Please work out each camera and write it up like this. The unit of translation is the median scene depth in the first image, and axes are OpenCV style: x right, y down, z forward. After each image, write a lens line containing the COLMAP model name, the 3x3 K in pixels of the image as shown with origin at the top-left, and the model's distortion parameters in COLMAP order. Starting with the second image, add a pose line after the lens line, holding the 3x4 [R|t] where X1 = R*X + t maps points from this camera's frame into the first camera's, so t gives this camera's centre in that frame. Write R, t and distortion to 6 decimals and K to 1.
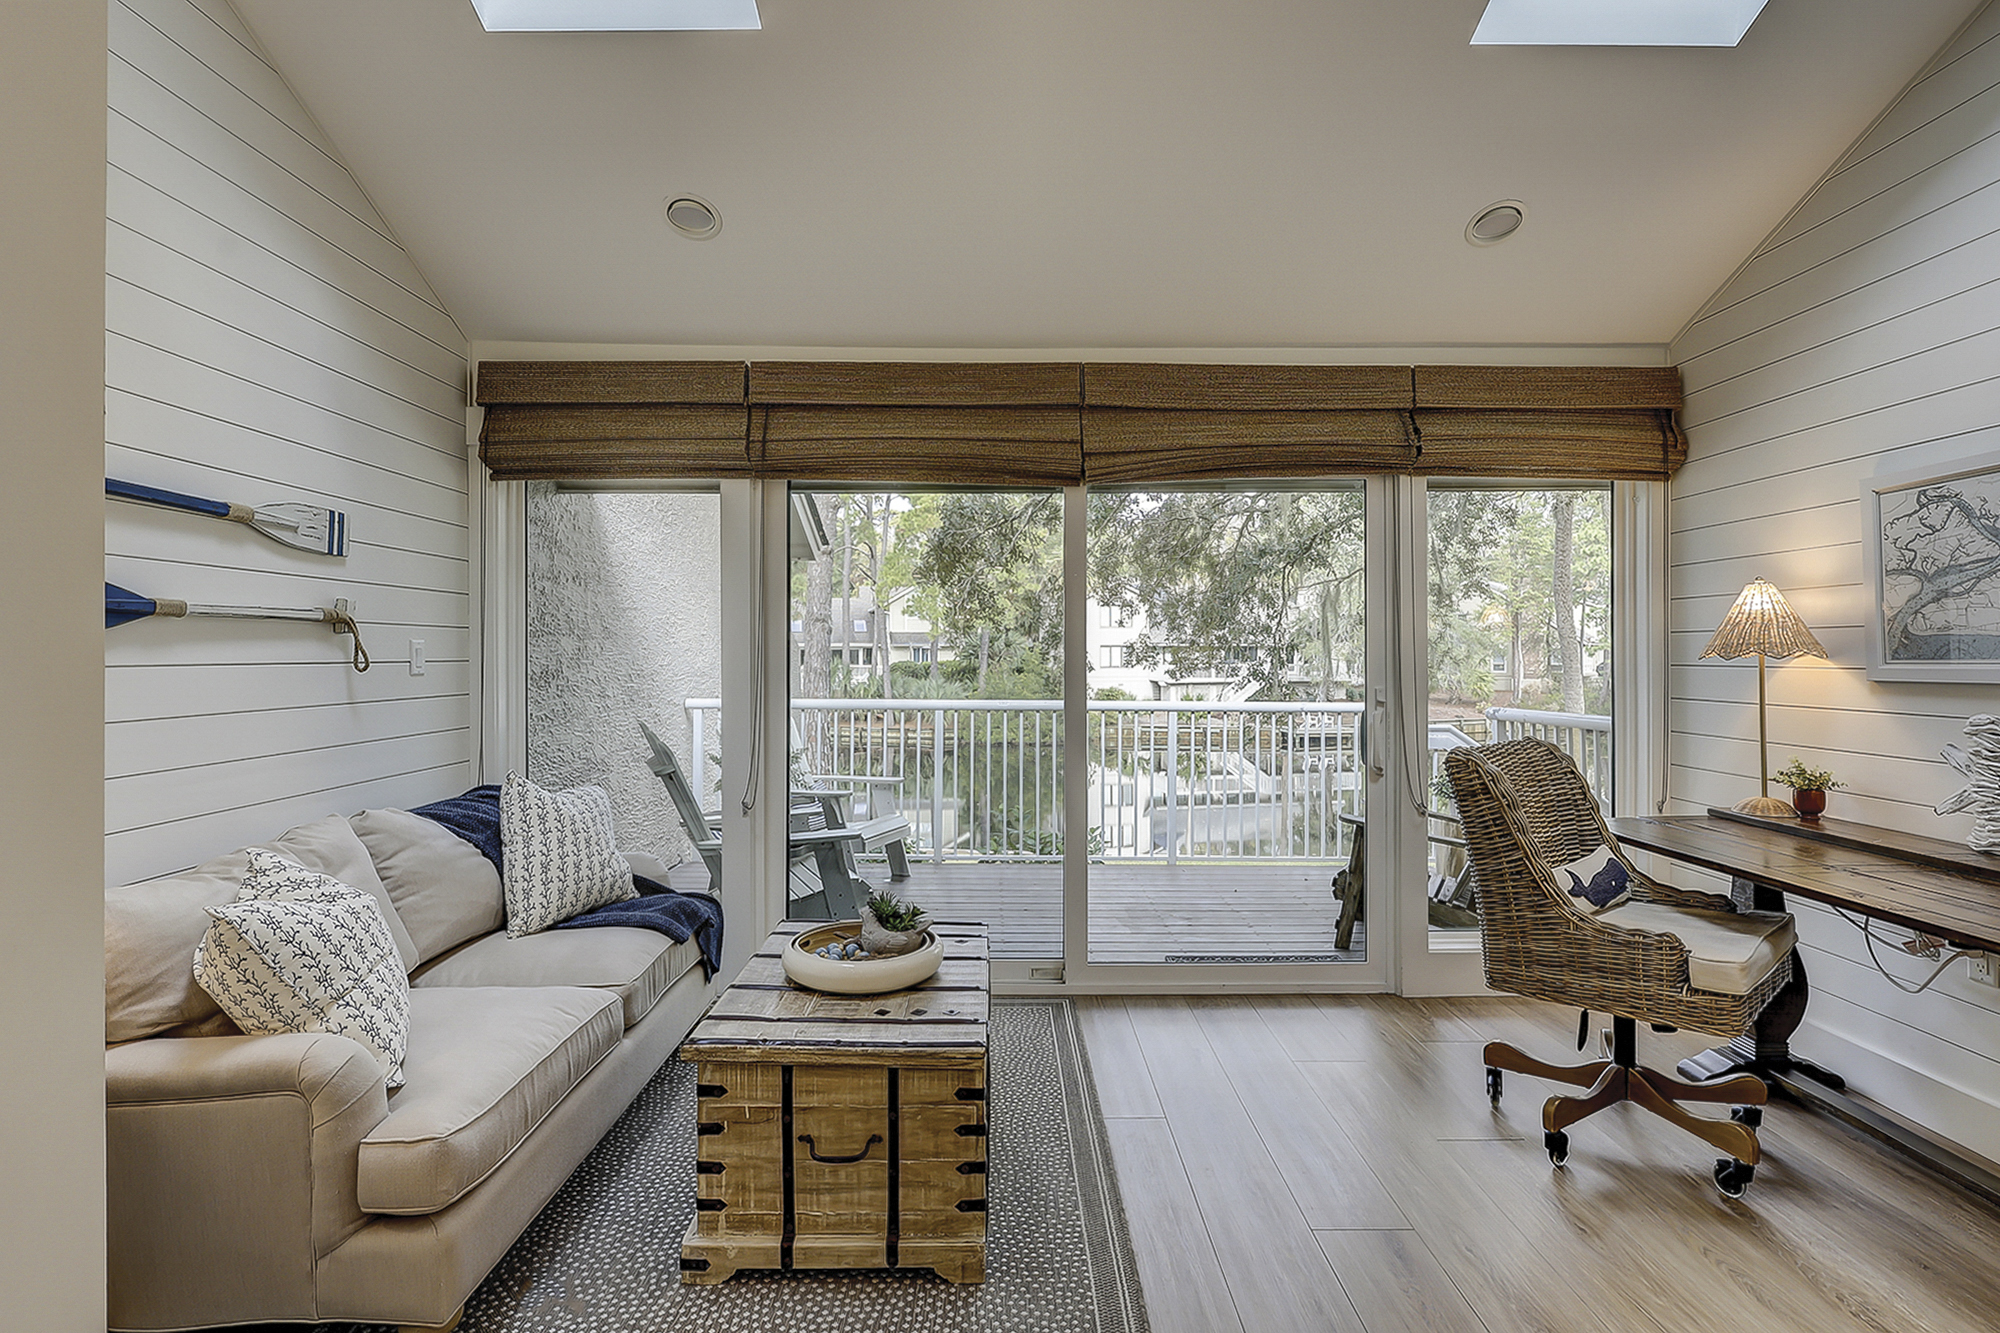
lens RADIAL K [[964.1, 0, 993.5], [0, 964.1, 649.8], [0, 0, 1]] dist [0.002607, 0.000191]
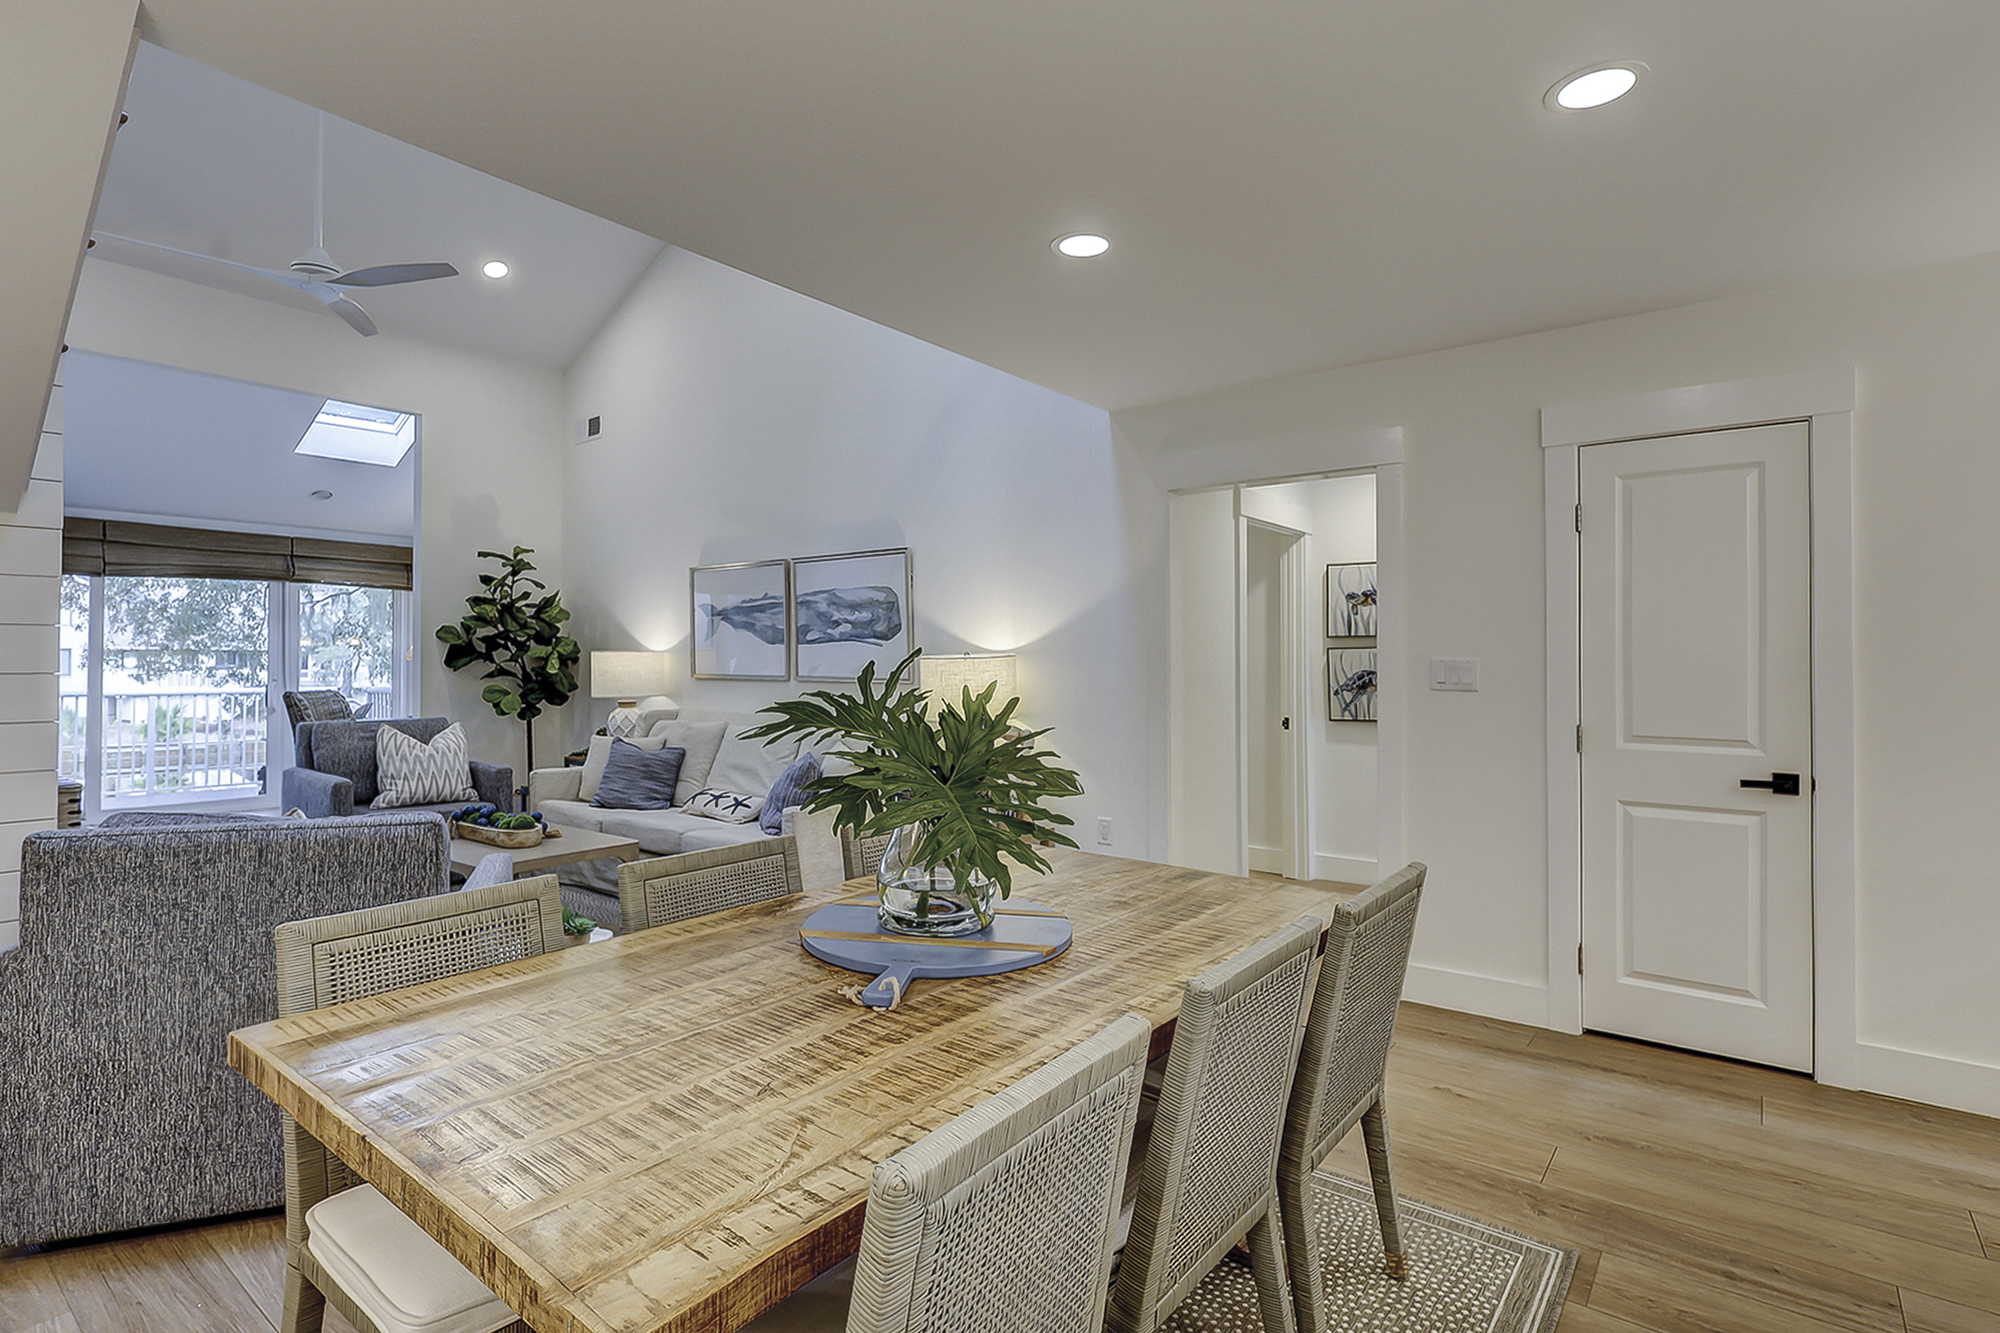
lens RADIAL K [[945.2, 0, 974.9], [0, 945.2, 644.5], [0, 0, 1]] dist [-0.001923, -0.000564]
pose [[0.609900, 0.015265, 0.792331, -0.319259], [-0.006385, 0.999877, -0.014349, -0.005106], [-0.792453, 0.003692, 0.609922, -1.492603]]
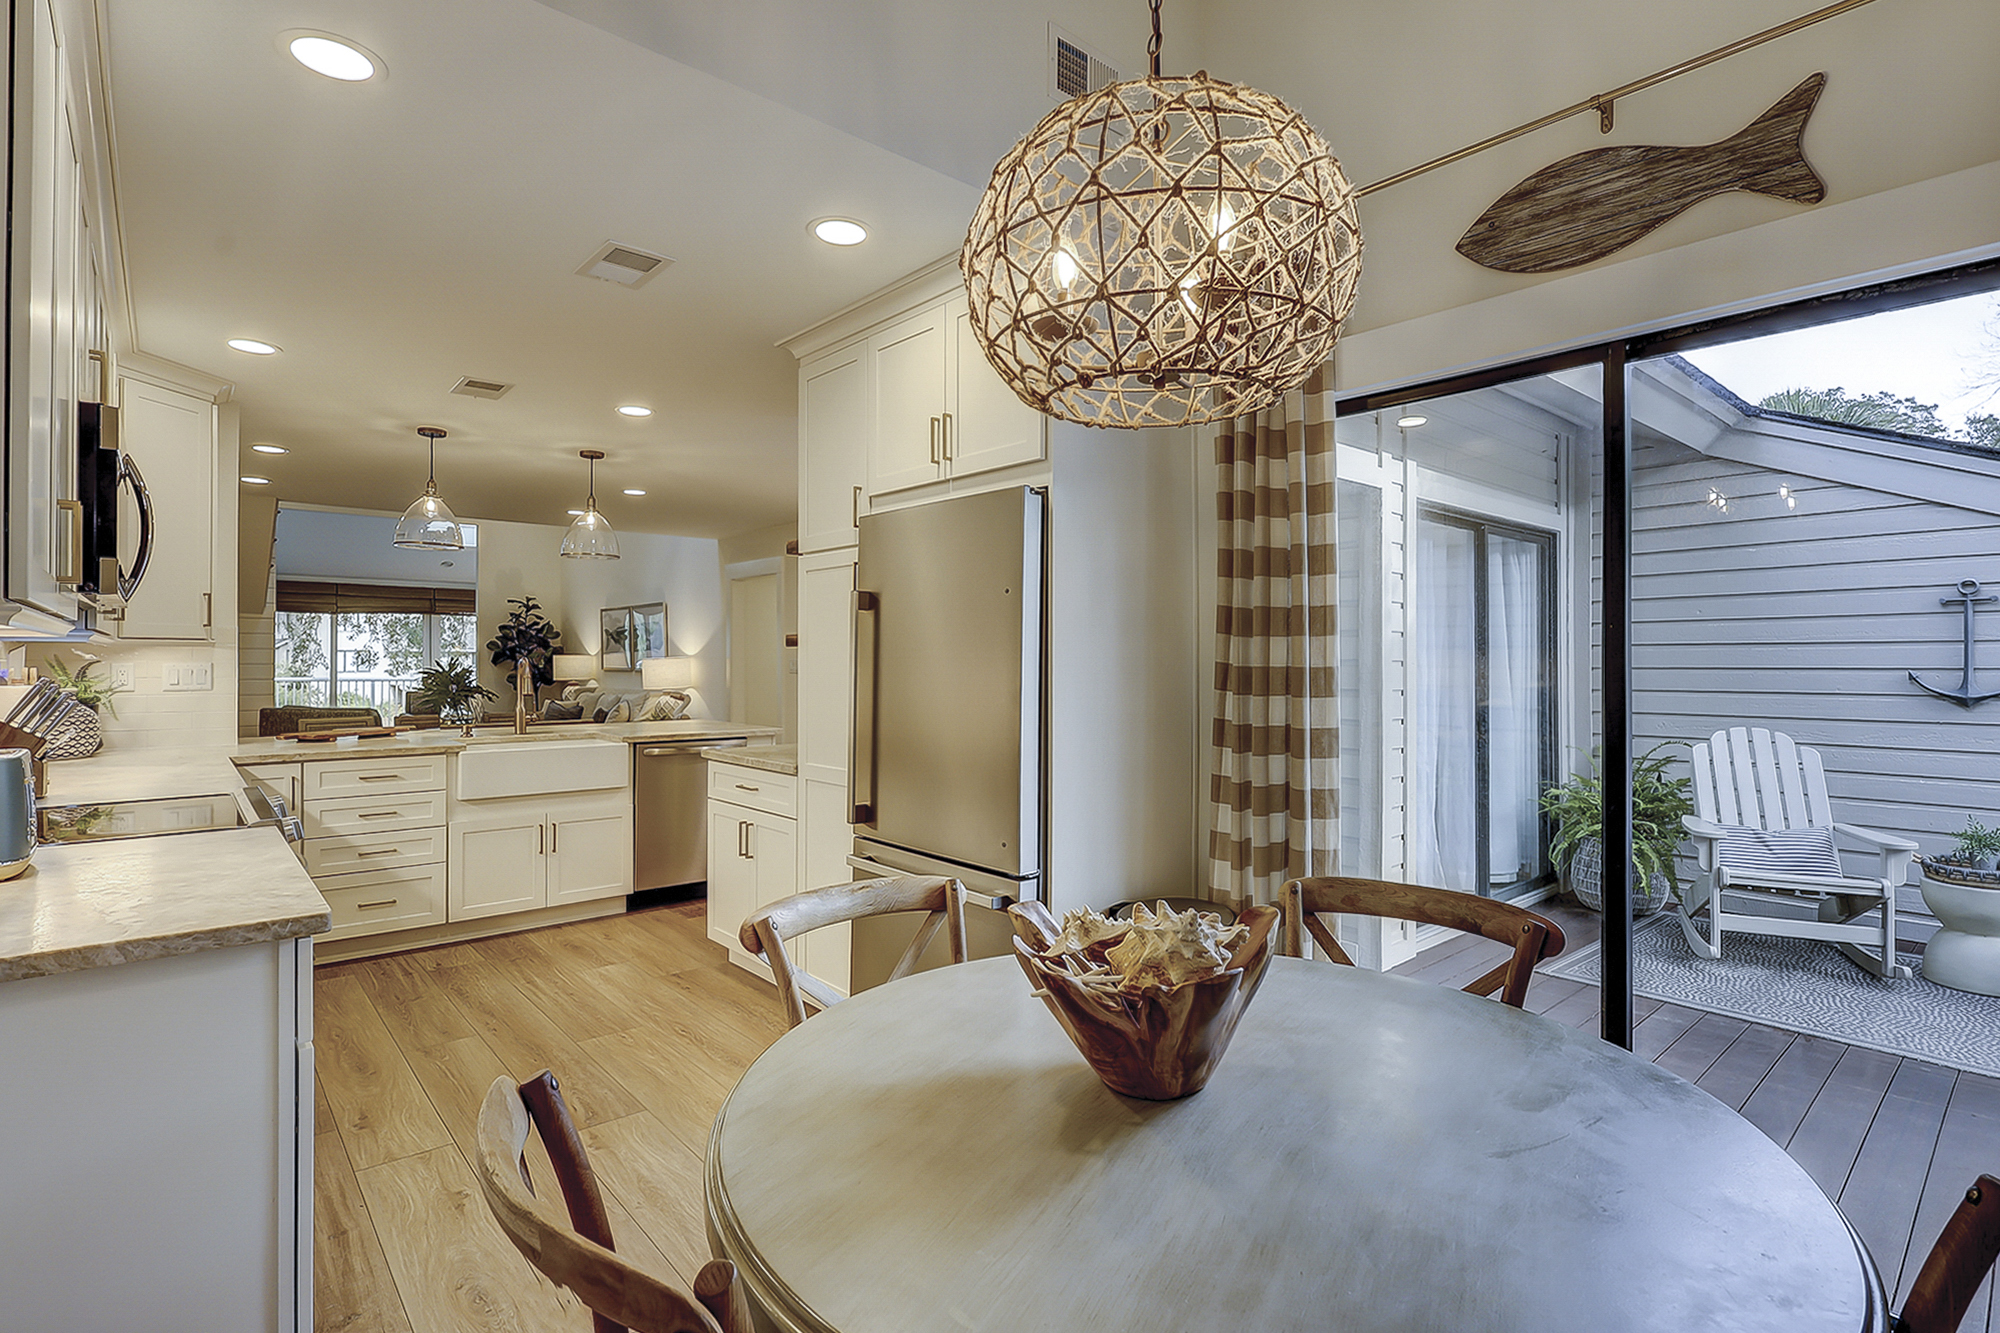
lens RADIAL K [[973.7, 0, 996.1], [0, 973.7, 652.7], [0, 0, 1]] dist [-0.014687, -0.000253]
pose [[0.754793, 0.004899, 0.655945, -0.390224], [-0.004497, 0.999987, -0.002293, -0.019247], [-0.655948, -0.001219, 0.754805, -3.116901]]
